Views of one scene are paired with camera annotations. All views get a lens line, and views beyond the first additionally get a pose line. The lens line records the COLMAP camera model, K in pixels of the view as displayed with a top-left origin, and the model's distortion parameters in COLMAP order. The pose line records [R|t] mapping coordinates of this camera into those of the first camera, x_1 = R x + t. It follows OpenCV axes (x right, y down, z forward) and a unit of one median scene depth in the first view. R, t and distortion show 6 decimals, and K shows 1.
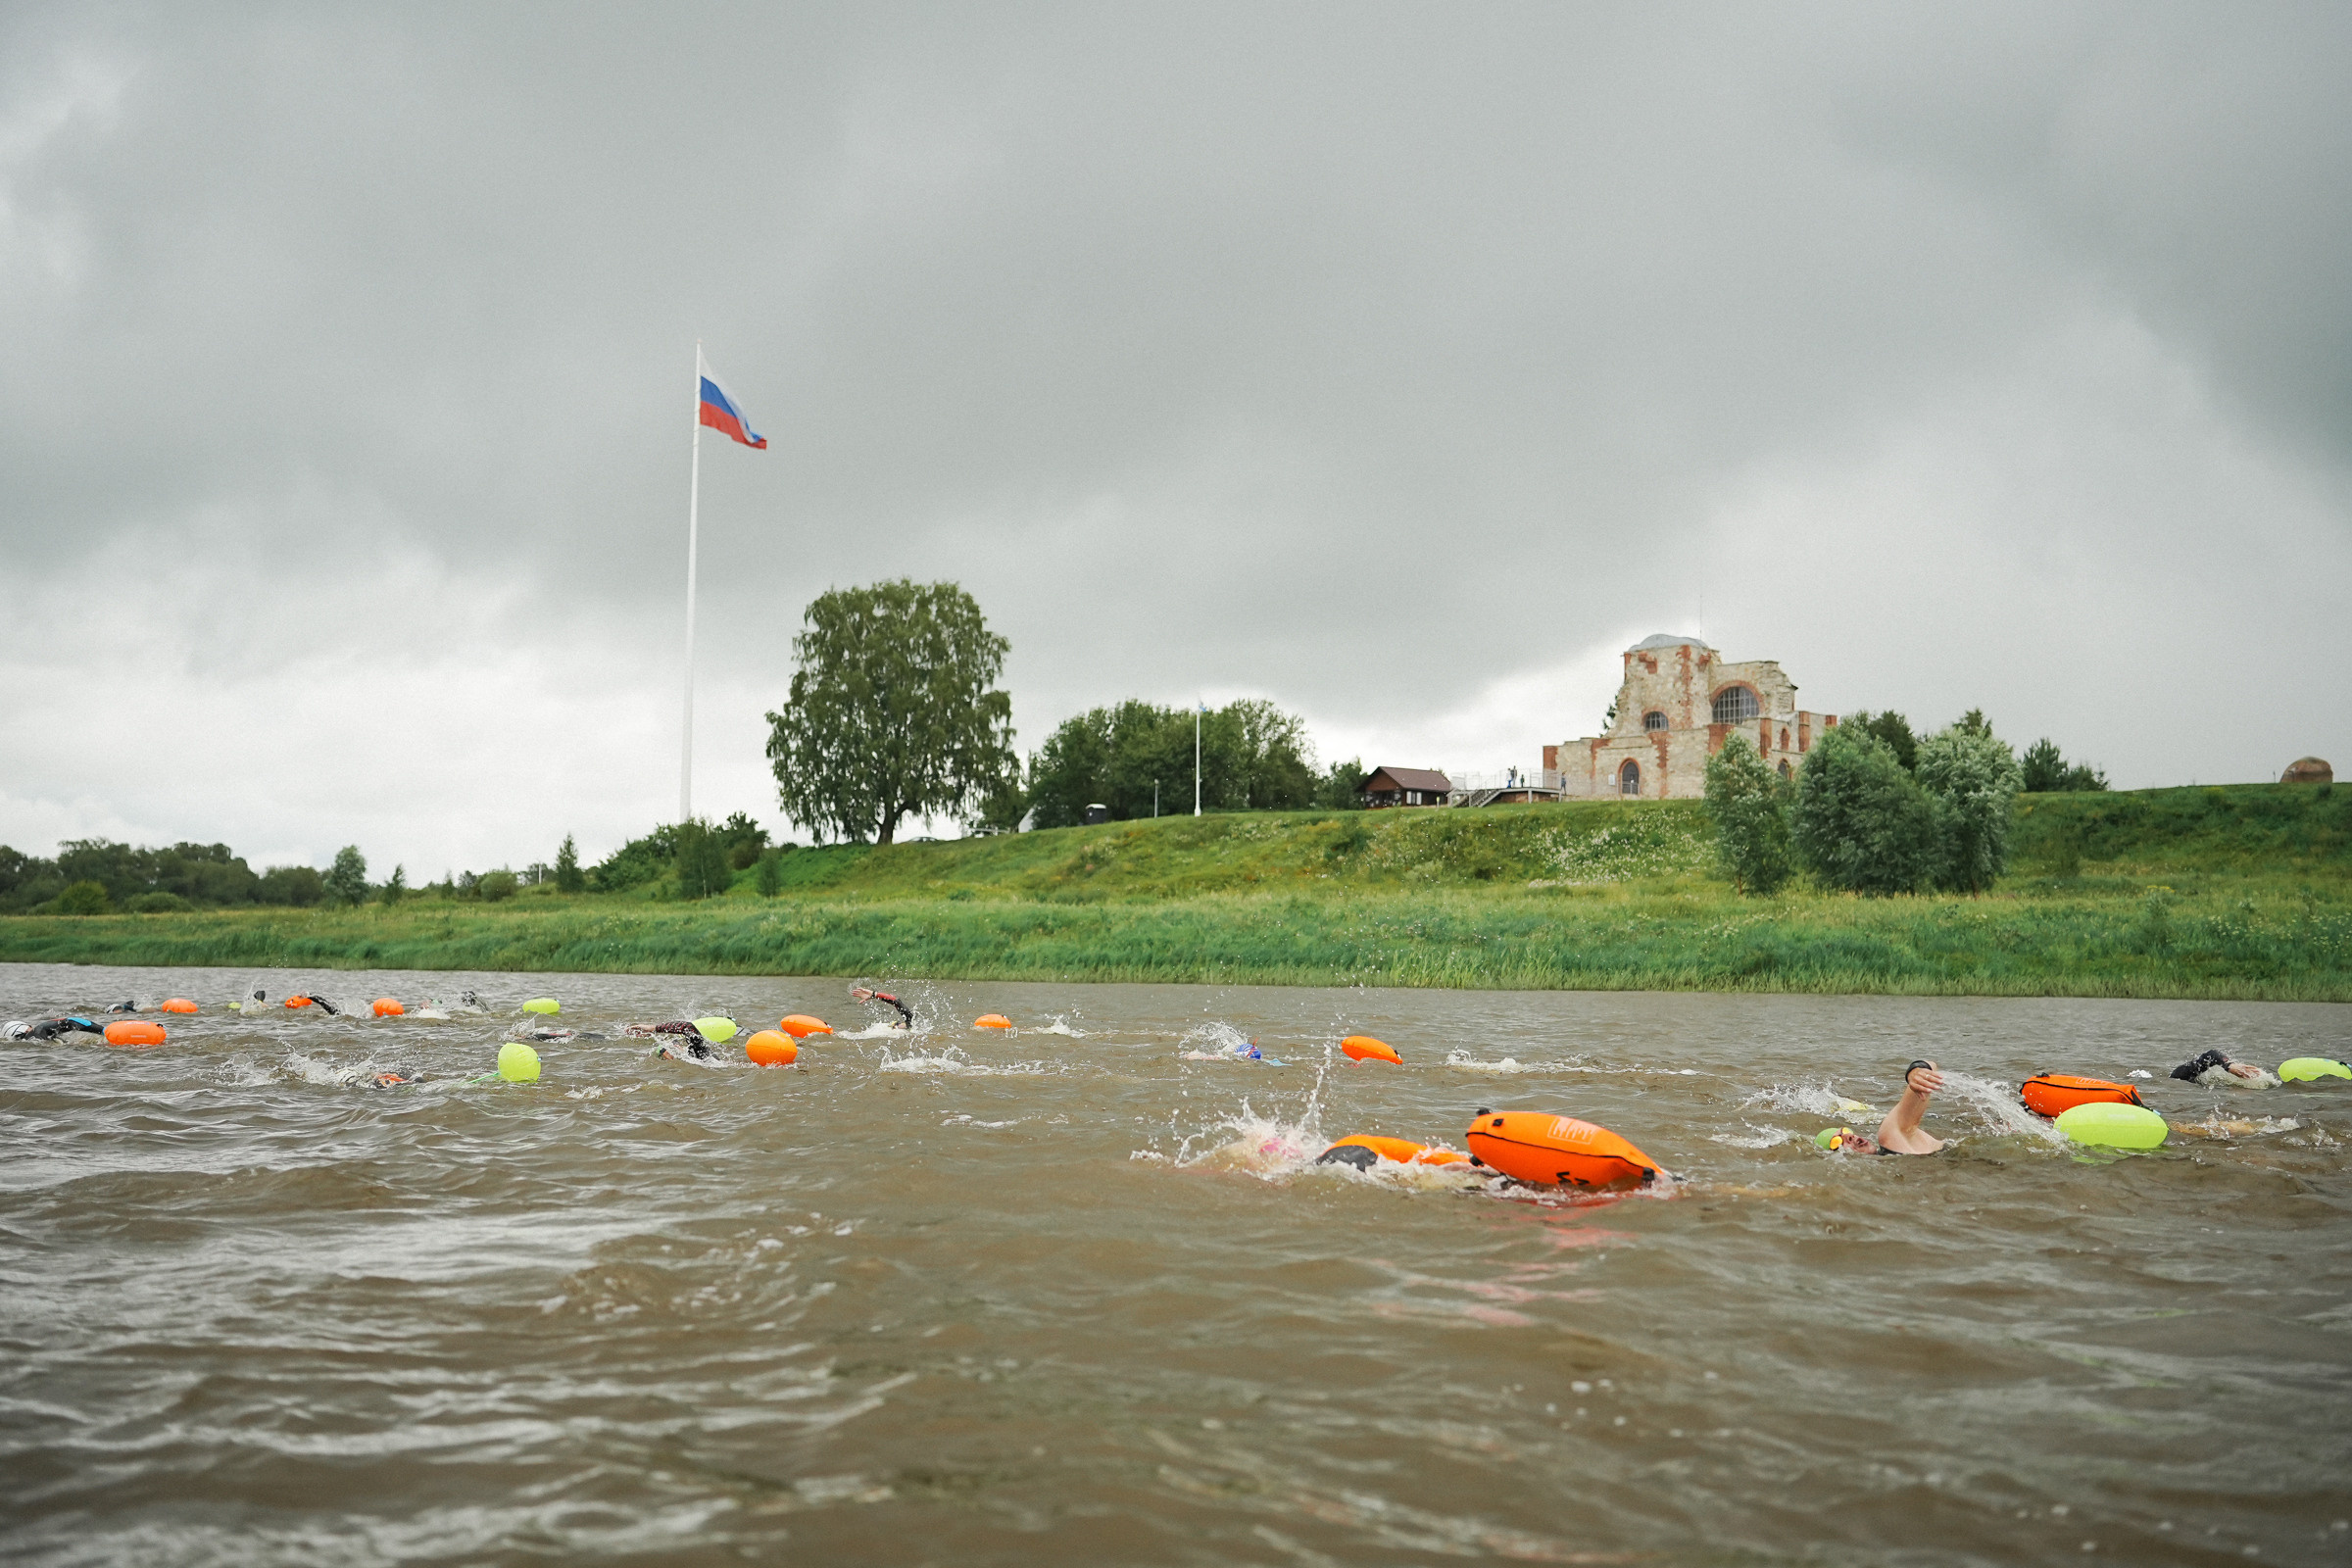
lens RADIAL K [[2478.1, 0, 1176.0], [0, 2478.1, 784.0], [0, 0, 1]] dist [0.000377, 0.011831]
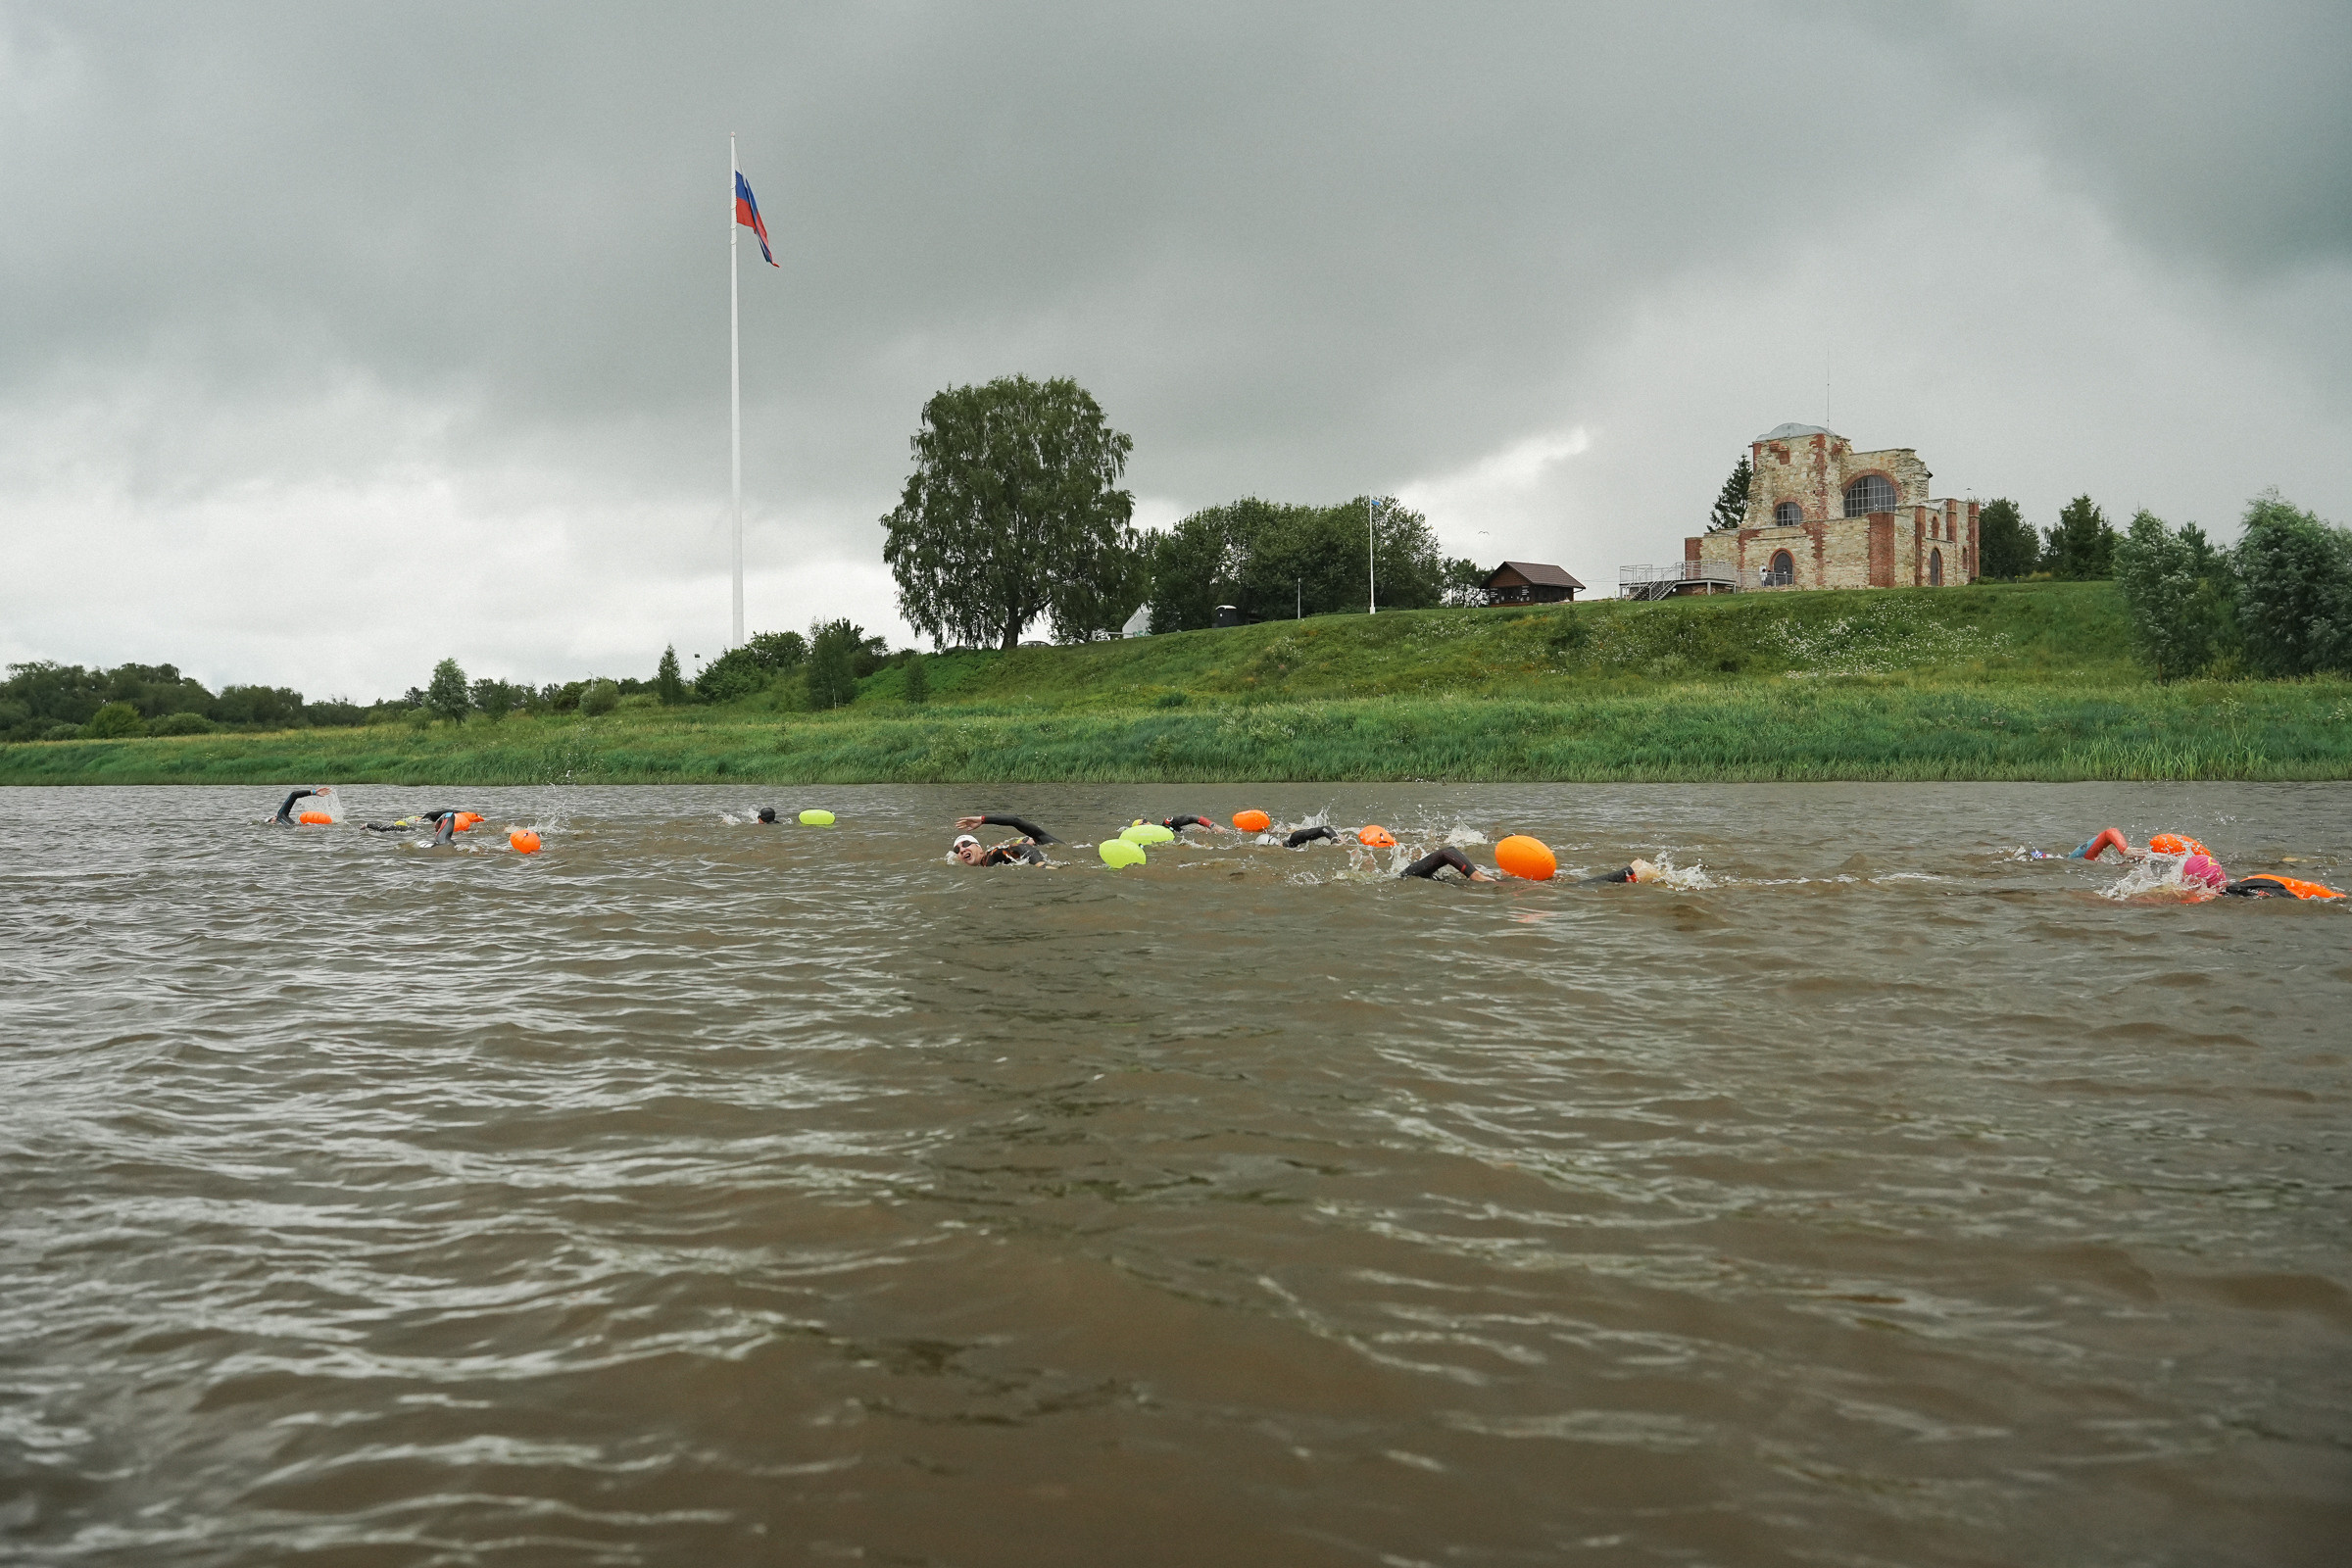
lens RADIAL K [[2402.6, 0, 1210.3], [0, 2402.6, 754.5], [0, 0, 1]] dist [0.008205, -0.002633]
pose [[0.998188, -0.019021, 0.057093, -0.093124], [0.015117, 0.997567, 0.068049, 0.002437], [-0.058248, -0.067062, 0.996047, 0.048878]]
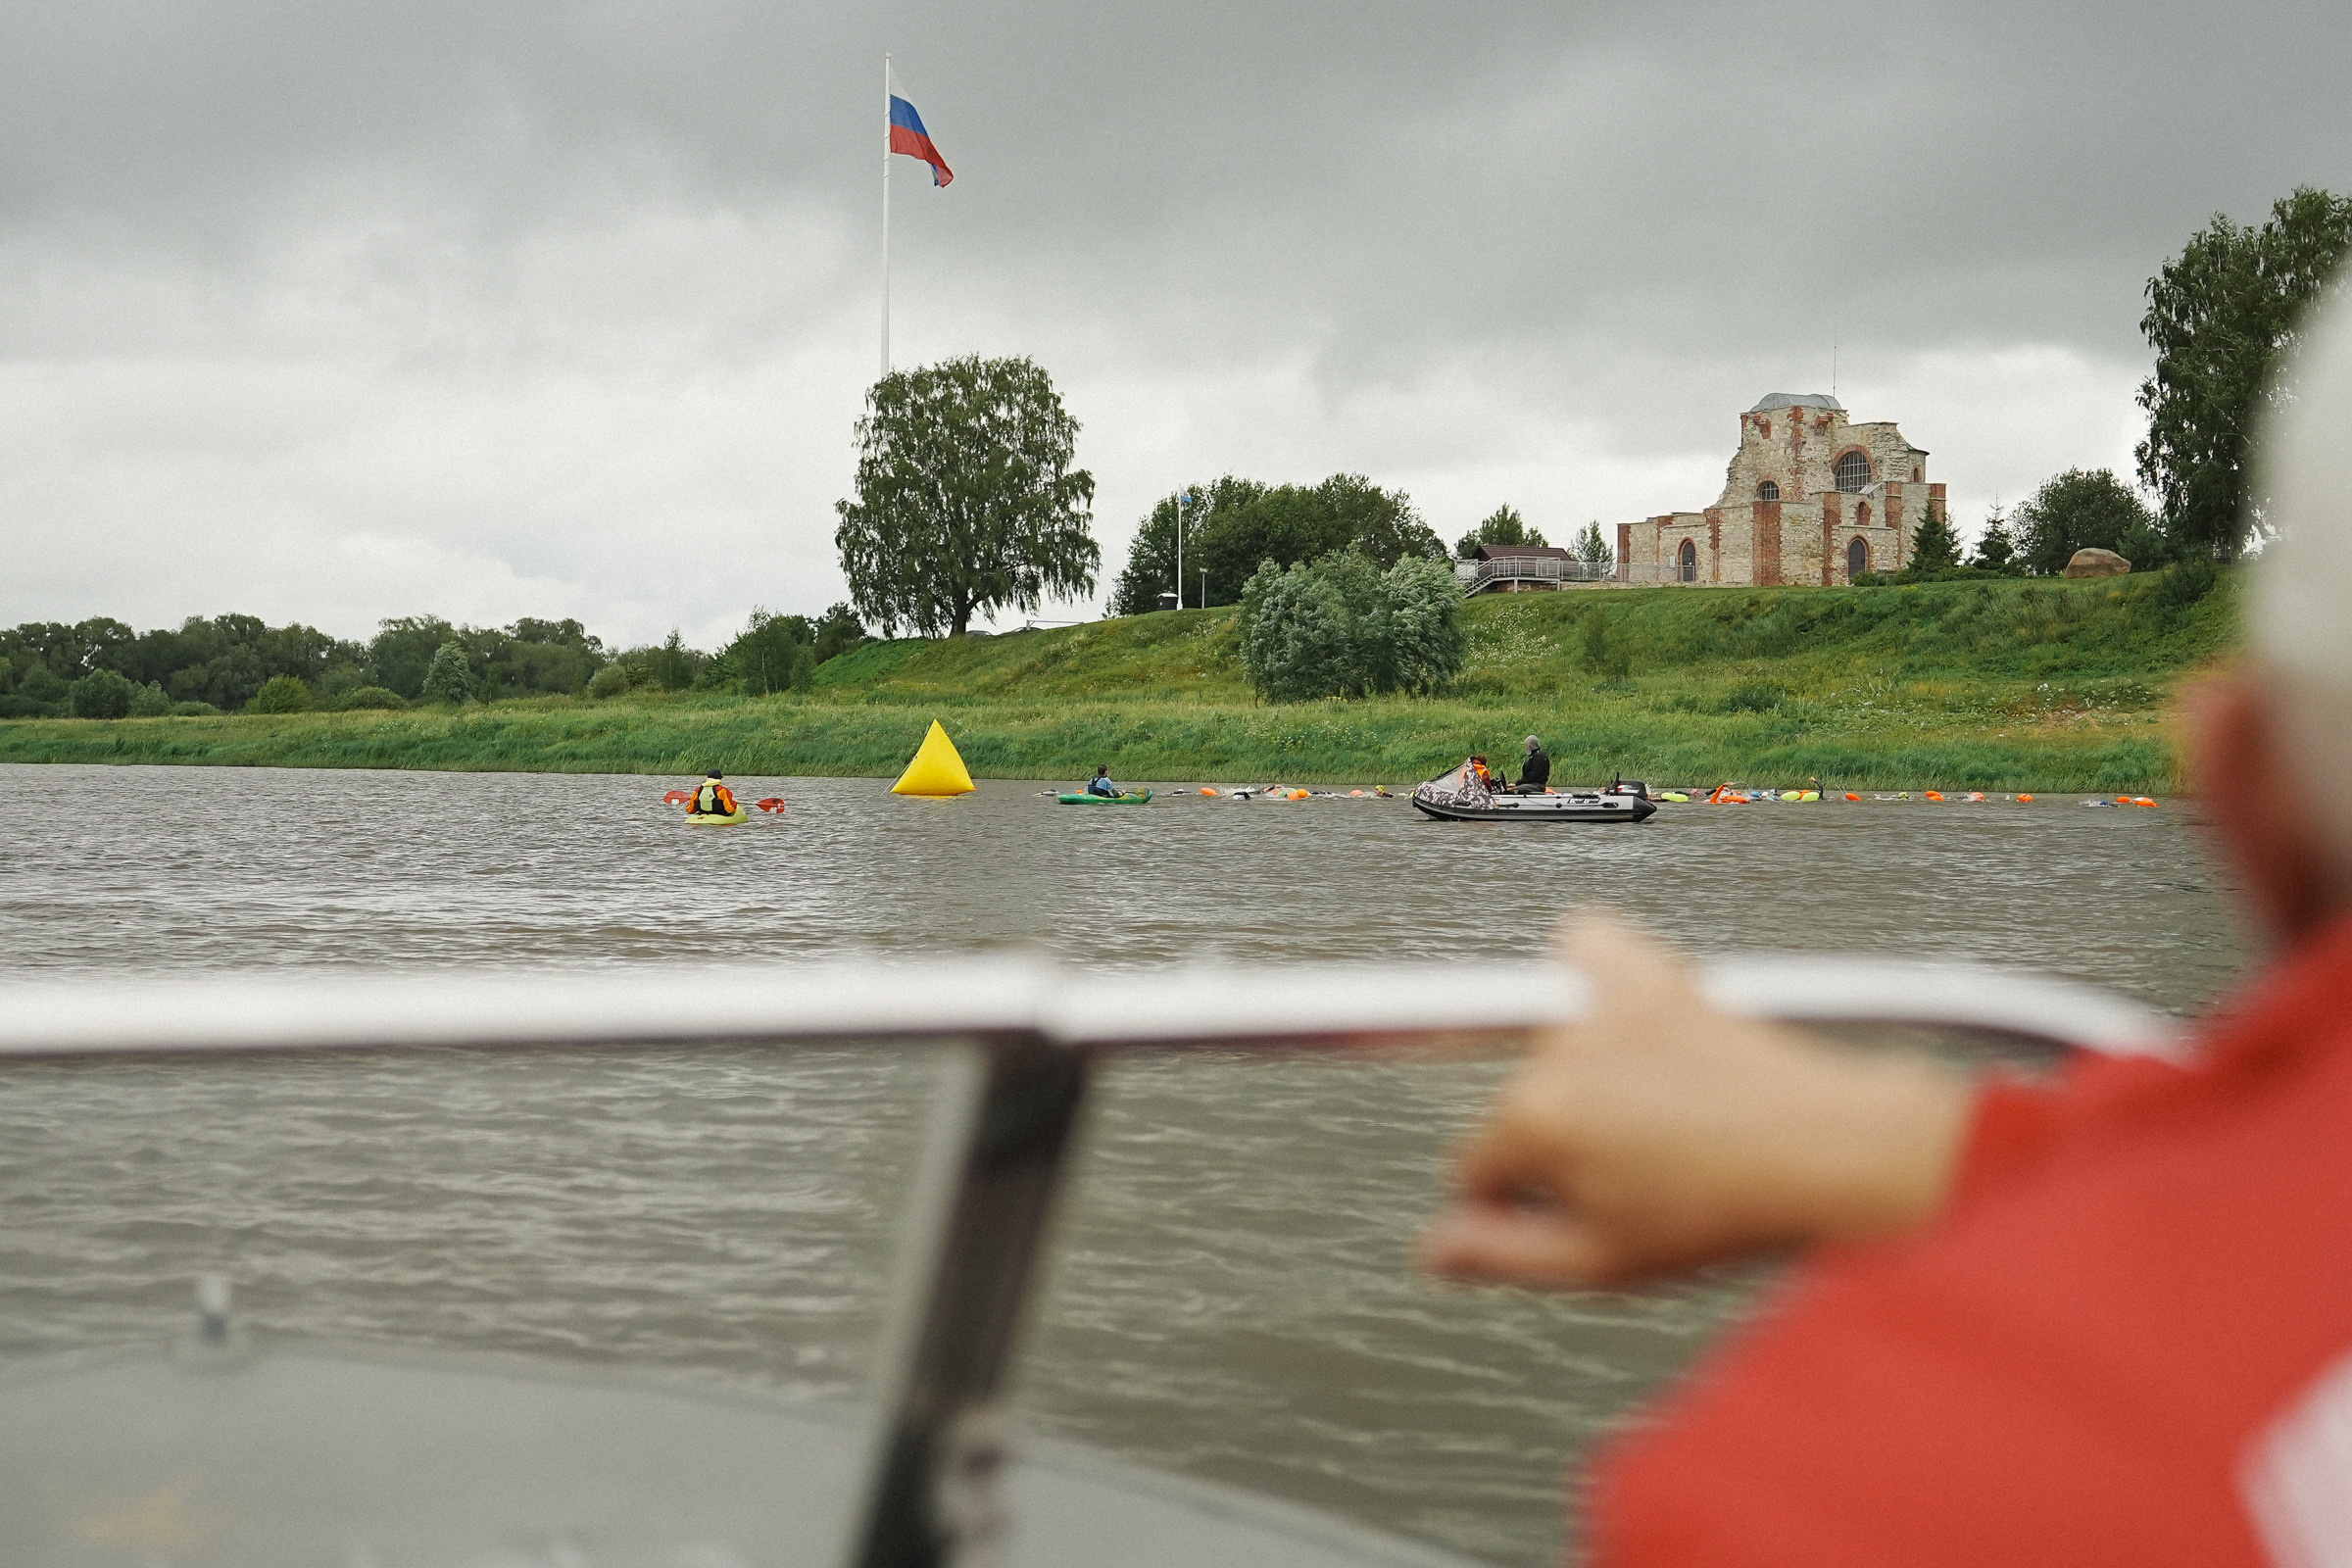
lens RADIAL K [[3559.3, 0, 1176.0], [0, 3559.3, 784.0], [0, 0, 1]] dist [0.023341, -0.007935]
pose [[0.972885, -0.001827, -0.231283, 0.280712], [0.019660, 0.997003, 0.074823, -0.020349], [0.230453, -0.077341, 0.970005, -0.309357]]
